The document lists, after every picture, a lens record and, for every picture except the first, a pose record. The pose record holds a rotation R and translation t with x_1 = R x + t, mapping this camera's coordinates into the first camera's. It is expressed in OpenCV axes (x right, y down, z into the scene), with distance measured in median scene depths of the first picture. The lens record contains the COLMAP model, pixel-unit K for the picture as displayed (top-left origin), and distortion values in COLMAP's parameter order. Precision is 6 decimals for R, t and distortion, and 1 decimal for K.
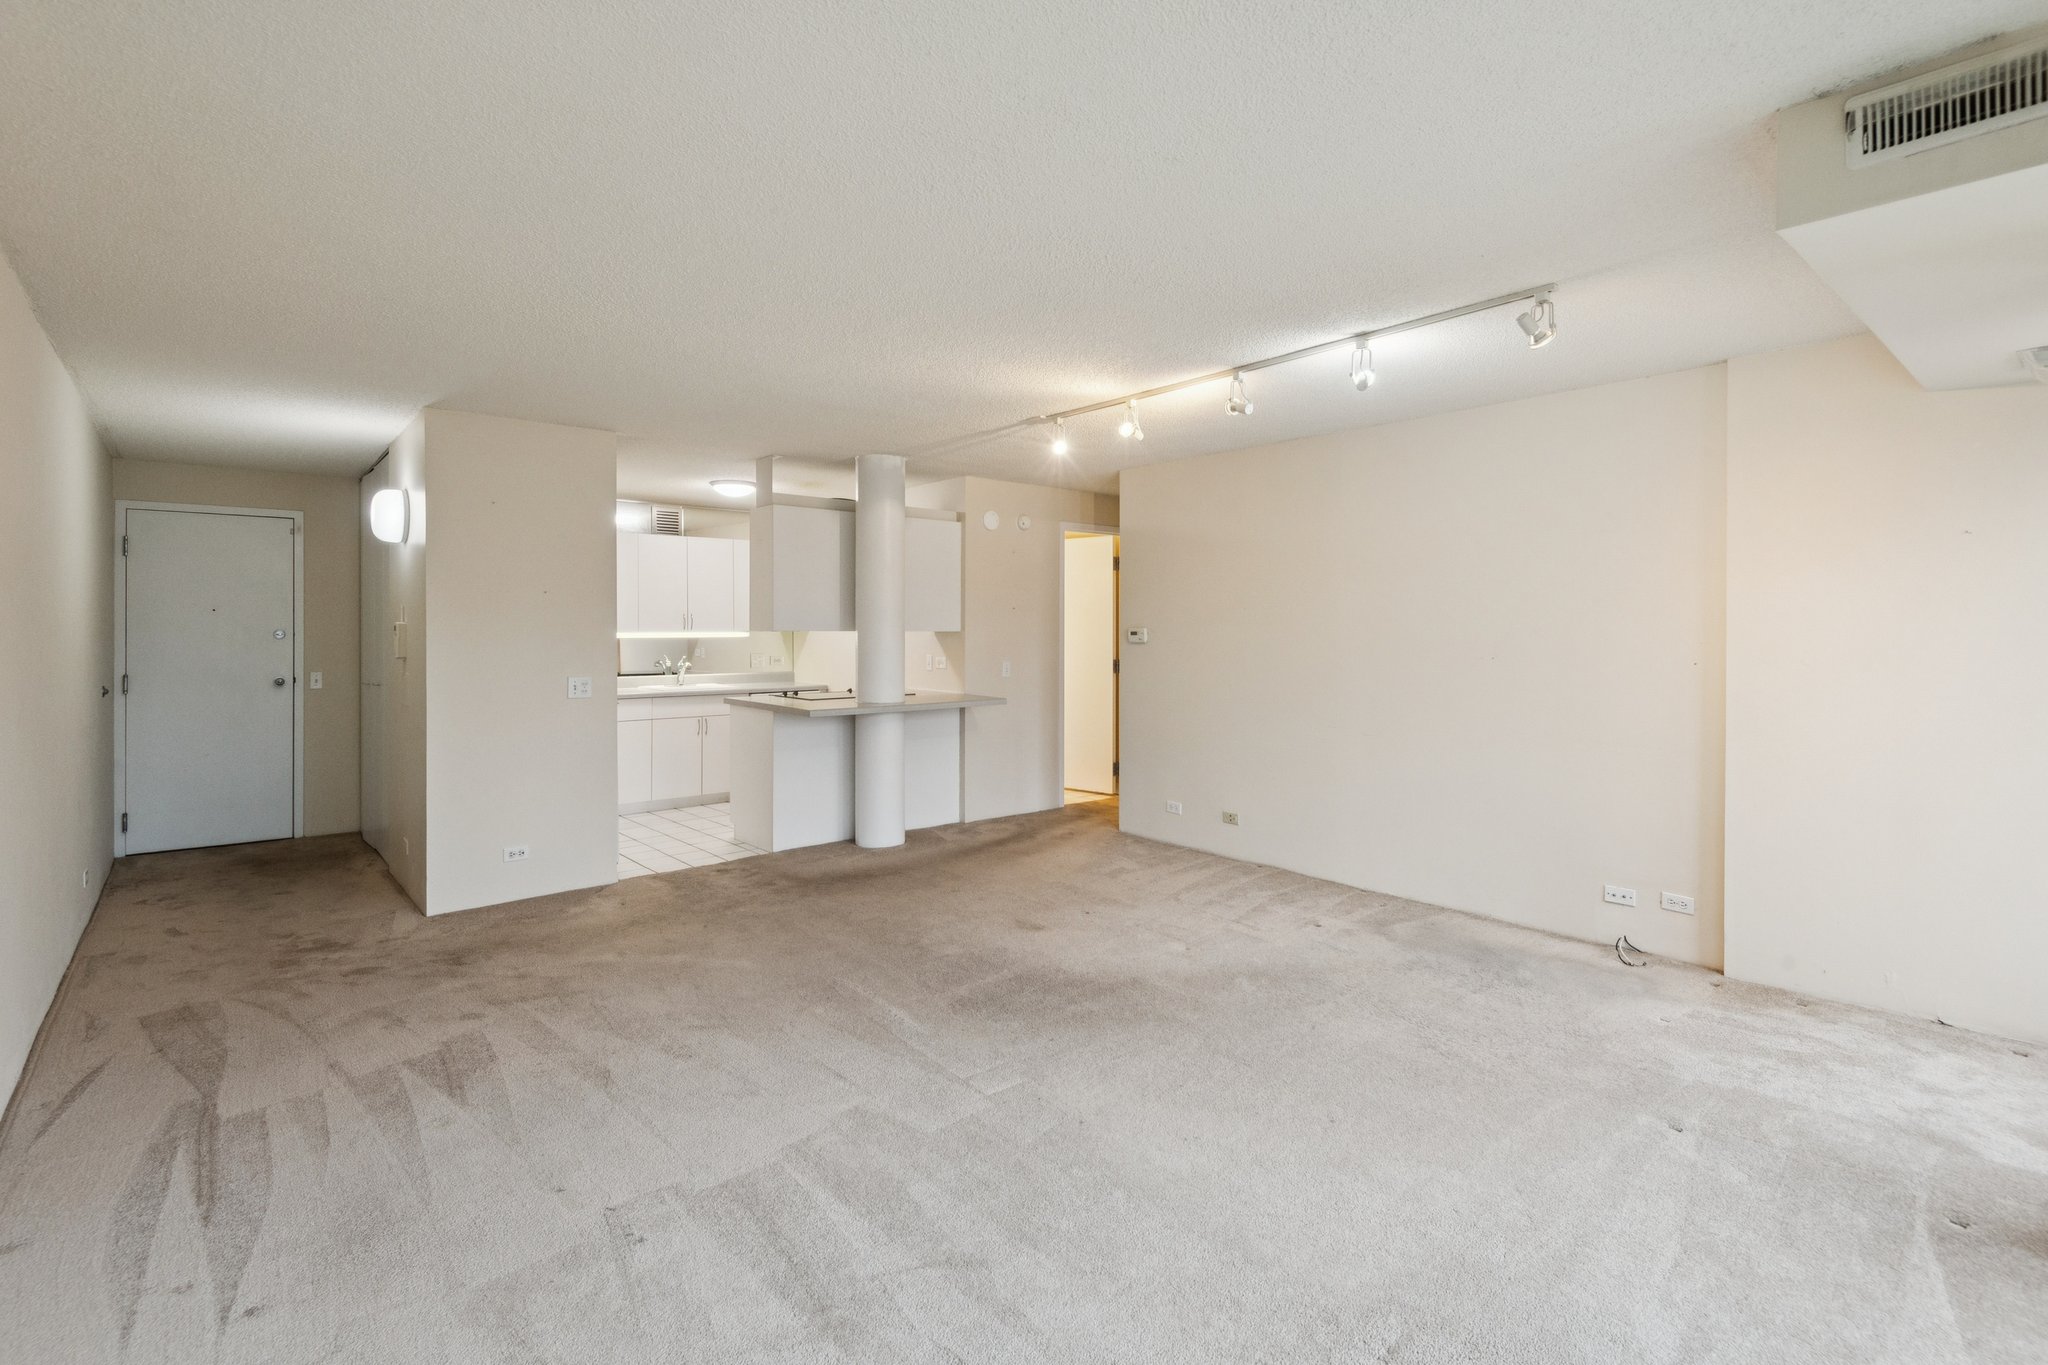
lens RADIAL K [[966.6, 0, 1025.3], [0, 966.6, 626.1], [0, 0, 1]] dist [0.002160, 0.000218]
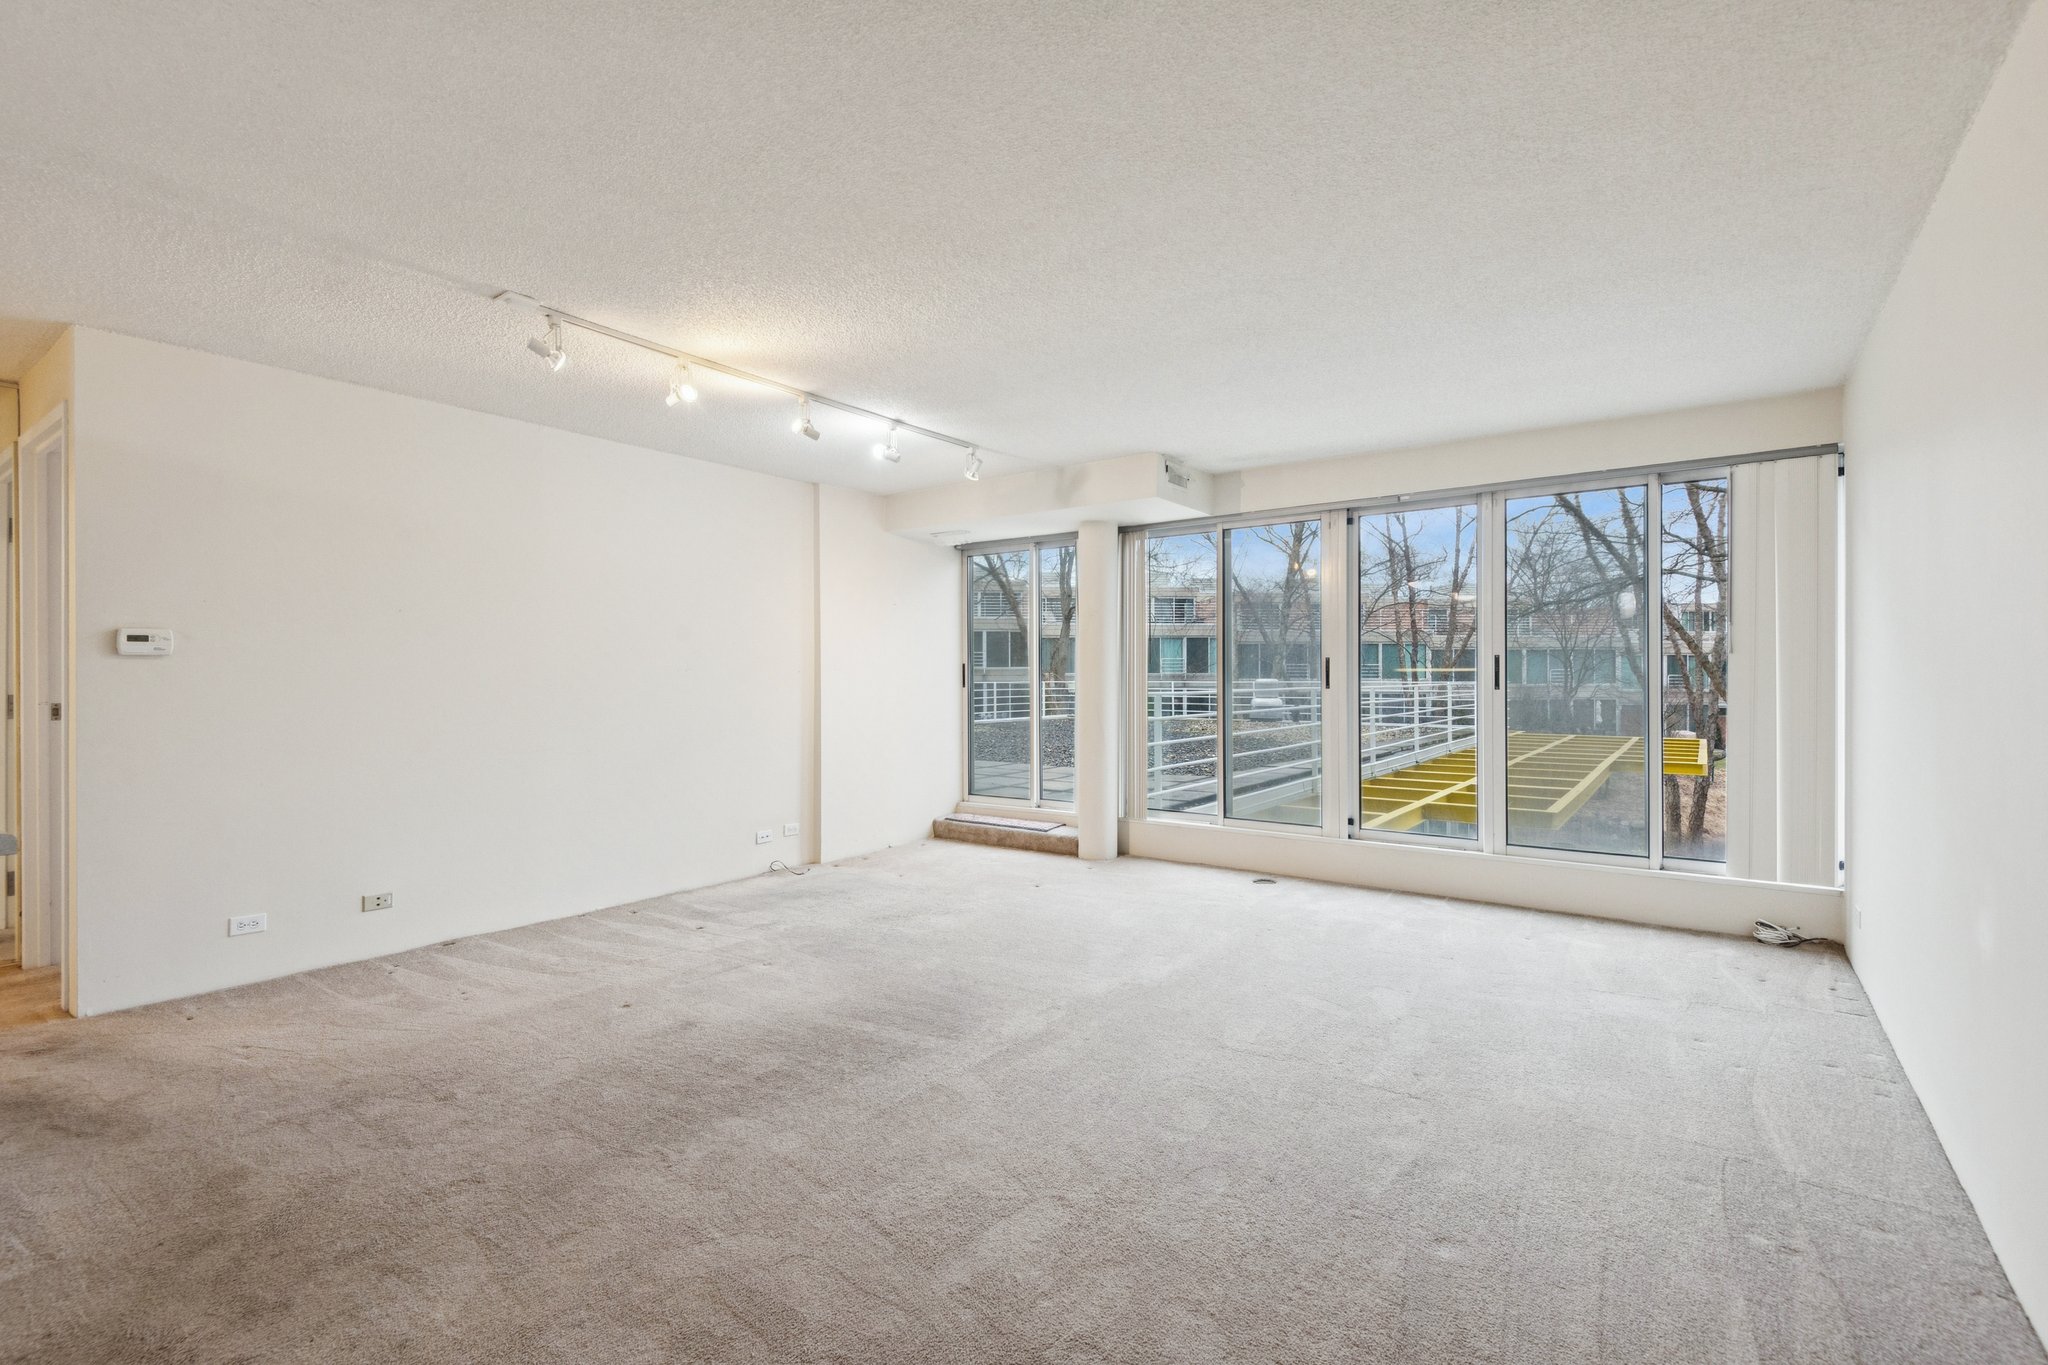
lens RADIAL K [[918.4, 0, 1024.0], [0, 918.4, 682.5], [0, 0, 1]] dist [0.001983, 0.000164]
pose [[-0.249189, -0.007521, 0.968426, -0.792439], [-0.001630, 0.999972, 0.007347, 0.043315], [-0.968453, 0.000253, -0.249194, 0.985417]]
